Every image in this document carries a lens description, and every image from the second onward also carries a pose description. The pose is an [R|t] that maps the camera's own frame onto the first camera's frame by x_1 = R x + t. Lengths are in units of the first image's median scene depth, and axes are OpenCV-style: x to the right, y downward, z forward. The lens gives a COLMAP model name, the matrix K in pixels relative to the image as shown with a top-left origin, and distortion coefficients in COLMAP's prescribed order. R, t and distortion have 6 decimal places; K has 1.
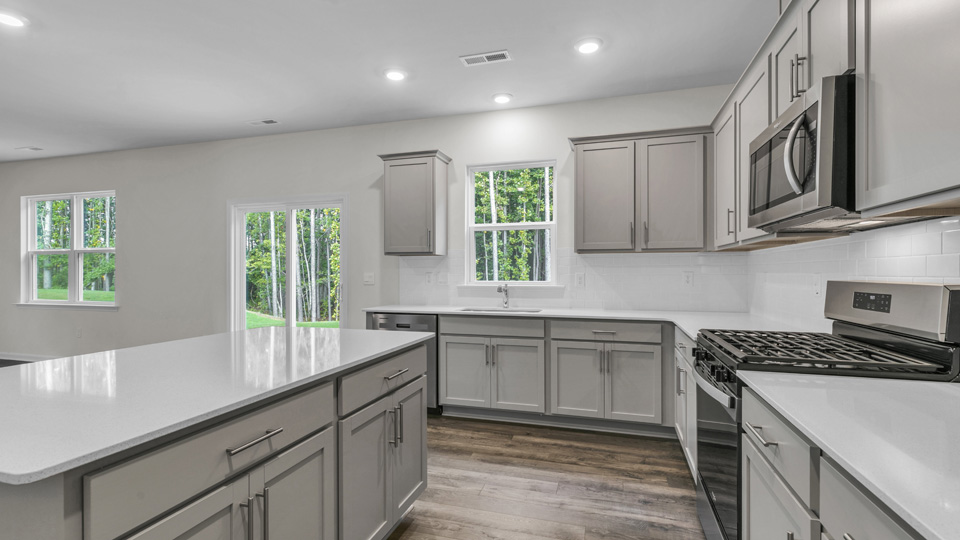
lens RADIAL K [[438.5, 0, 479.1], [0, 438.5, 272.5], [0, 0, 1]] dist [0.007299, -0.002018]
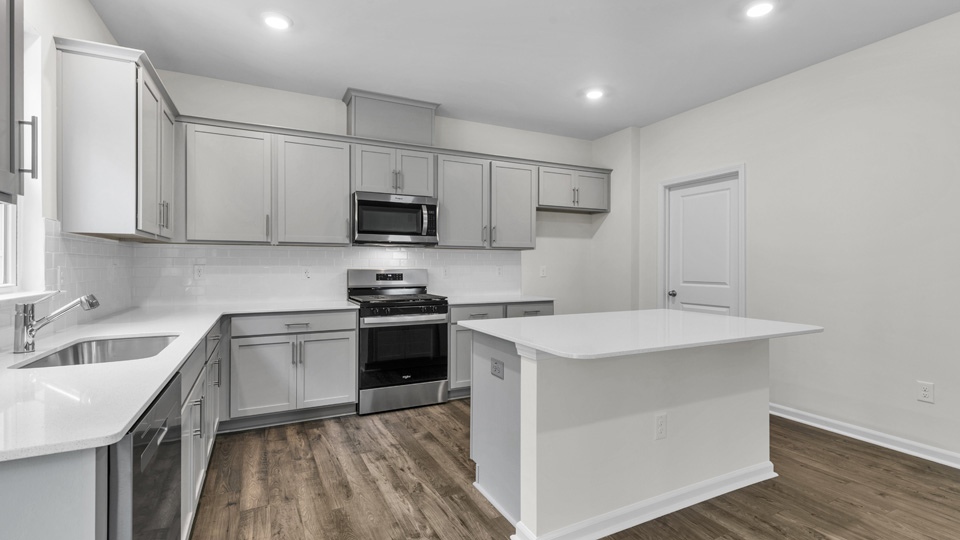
lens RADIAL K [[438.5, 0, 486.9], [0, 438.5, 266.0], [0, 0, 1]] dist [0.007299, -0.002018]
pose [[-0.695160, -0.002816, 0.718849, -0.633880], [-0.001055, 0.999995, 0.002897, -0.001895], [-0.718854, 0.001256, -0.695160, 1.158965]]
